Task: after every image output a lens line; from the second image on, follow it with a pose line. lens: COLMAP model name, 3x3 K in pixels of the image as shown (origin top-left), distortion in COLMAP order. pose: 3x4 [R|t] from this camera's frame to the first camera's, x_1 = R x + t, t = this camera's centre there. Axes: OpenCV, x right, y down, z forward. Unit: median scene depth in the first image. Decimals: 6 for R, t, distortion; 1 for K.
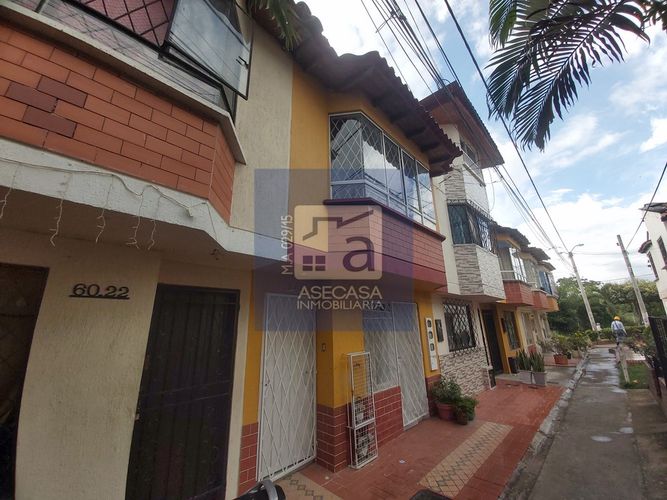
lens RADIAL K [[260.1, 0, 335.1], [0, 260.1, 251.7], [0, 0, 1]] dist [0.027860, -0.021520]
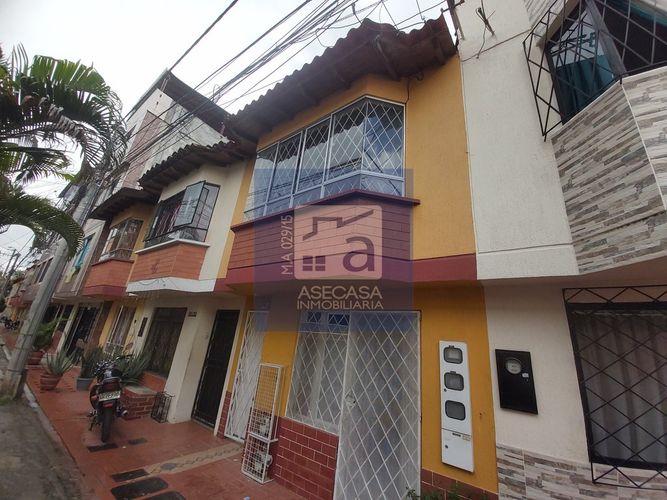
lens RADIAL K [[260.1, 0, 335.1], [0, 260.1, 251.7], [0, 0, 1]] dist [0.027860, -0.021520]
pose [[0.159184, -0.282051, -0.946101, 1.463176], [0.179210, 0.950655, -0.253256, 0.331324], [0.970847, -0.129236, 0.201875, 1.322870]]
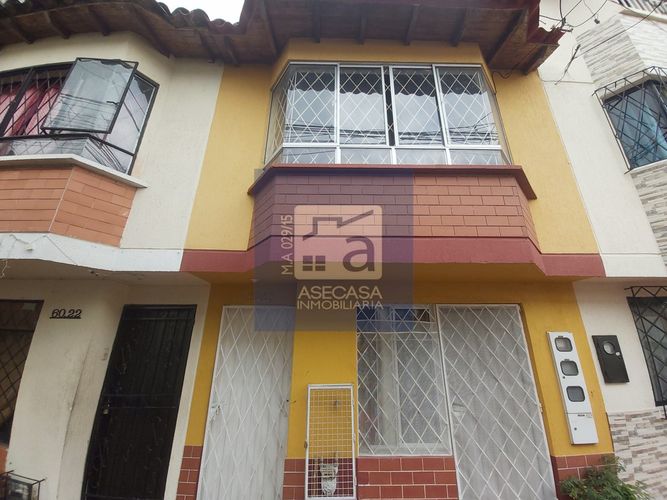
lens RADIAL K [[260.1, 0, 335.1], [0, 260.1, 251.7], [0, 0, 1]] dist [0.027860, -0.021520]
pose [[0.712727, -0.201607, -0.671844, 0.760088], [0.173551, 0.978710, -0.109579, 0.151461], [0.679632, -0.038499, 0.732542, 0.633968]]
